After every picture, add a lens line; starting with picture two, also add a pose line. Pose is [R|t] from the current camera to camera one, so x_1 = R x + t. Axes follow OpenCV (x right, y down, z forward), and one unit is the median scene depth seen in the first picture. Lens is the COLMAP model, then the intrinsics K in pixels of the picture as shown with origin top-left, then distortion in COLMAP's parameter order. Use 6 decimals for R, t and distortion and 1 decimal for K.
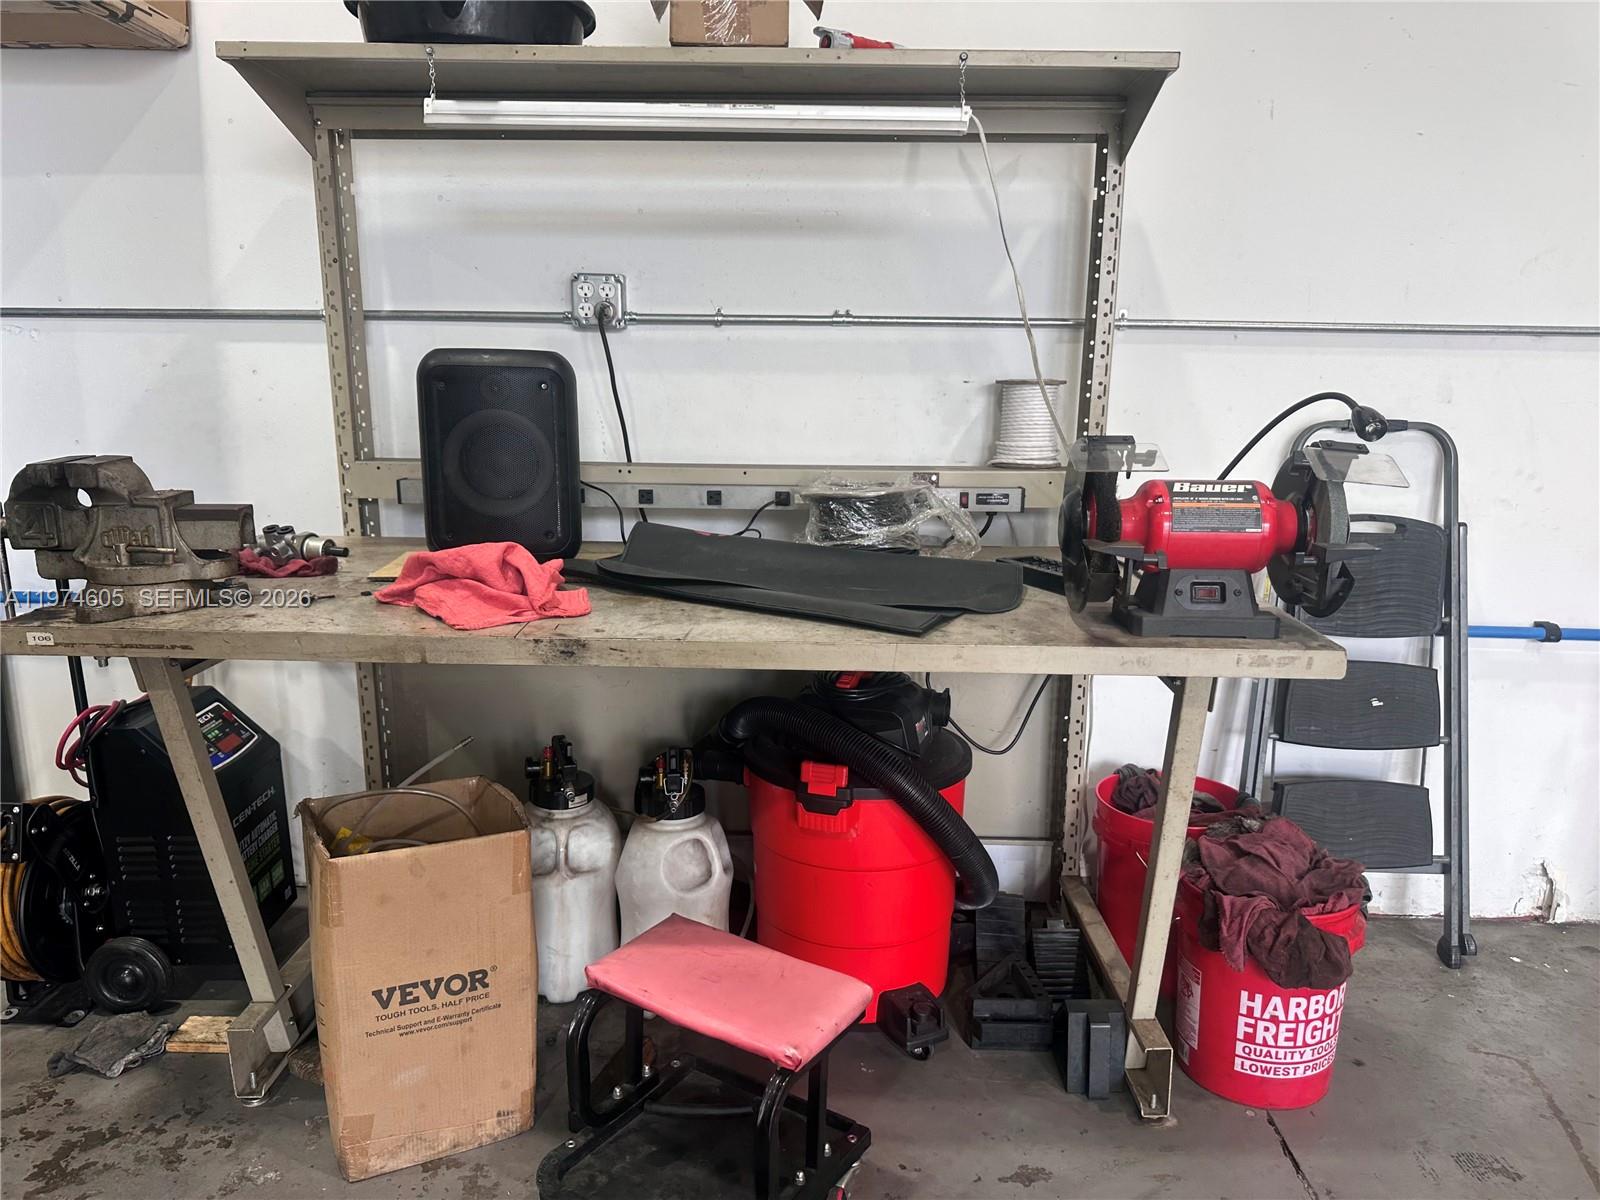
lens RADIAL K [[1110.7, 0, 810.1], [0, 1110.7, 607.3], [0, 0, 1]] dist [0.043595, -0.045625]
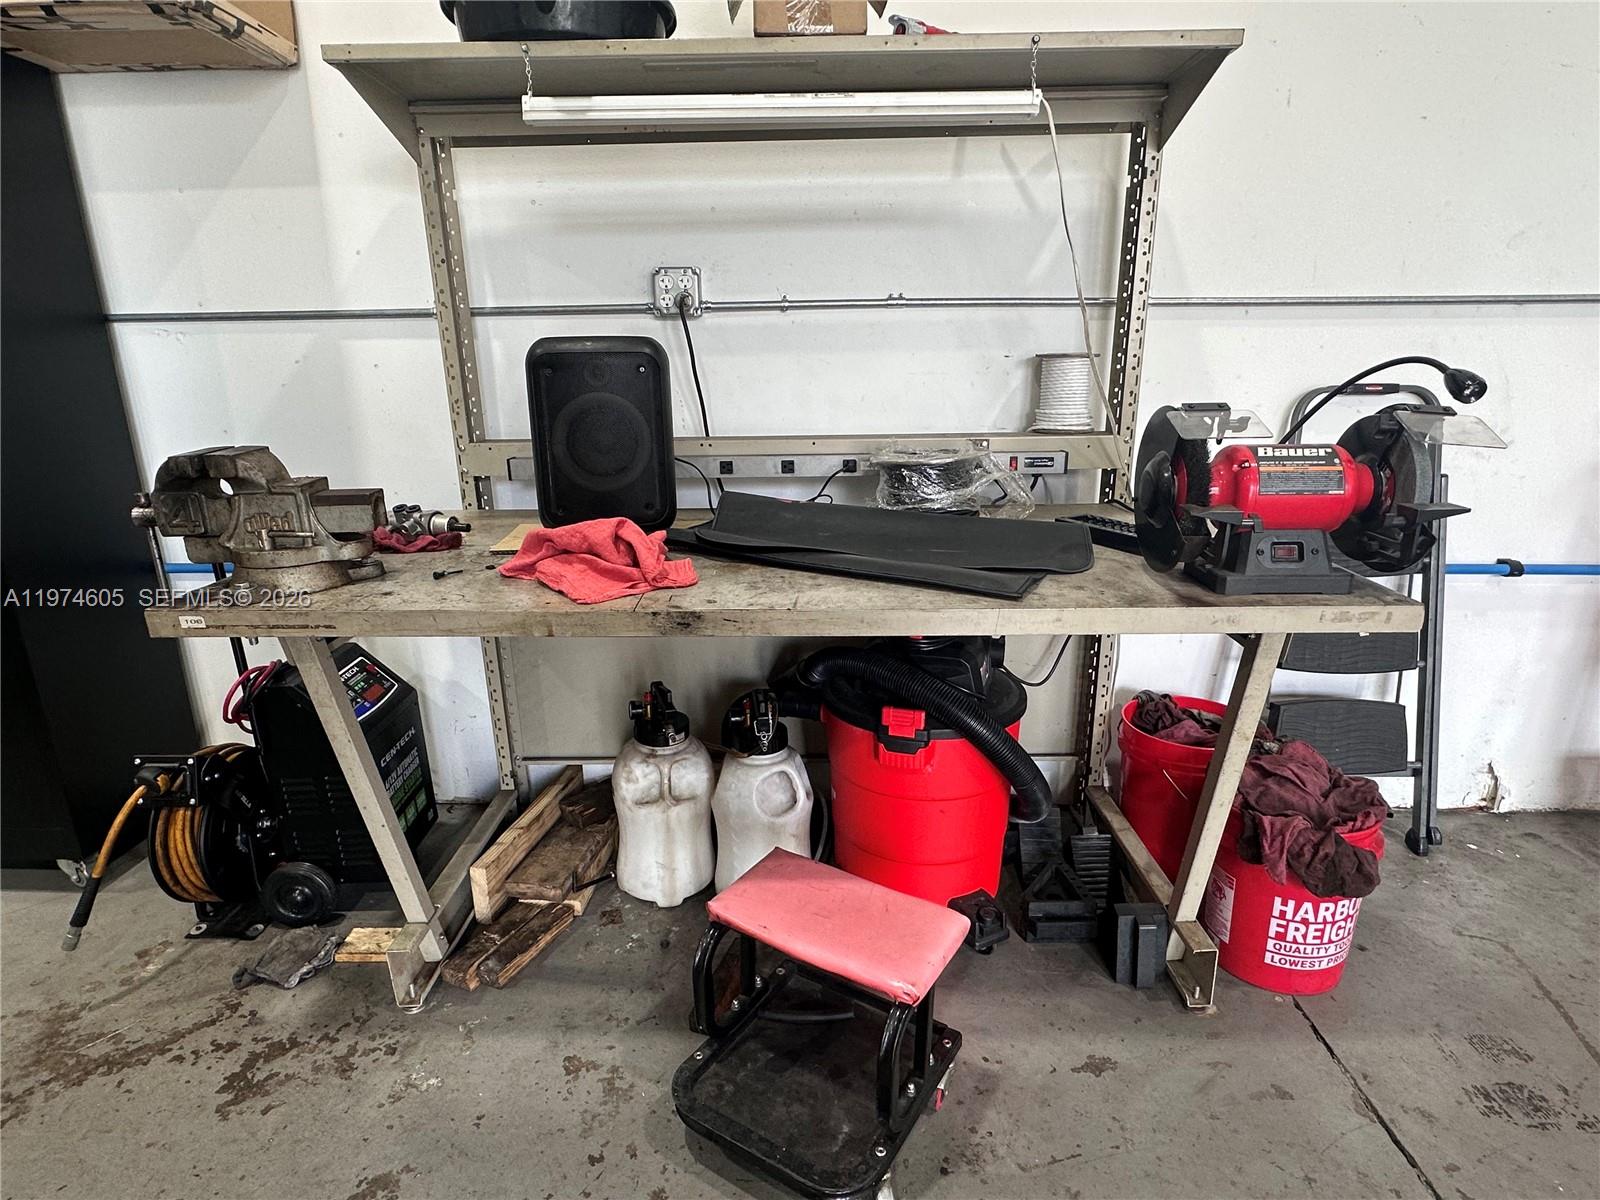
lens RADIAL K [[845.8, 0, 799.5], [0, 845.8, 601.6], [0, 0, 1]] dist [-0.000636, 0.003562]
pose [[0.999719, -0.023120, -0.005215, -0.083538], [0.023433, 0.997182, 0.071267, -0.027926], [0.003553, -0.071370, 0.997444, 0.160415]]
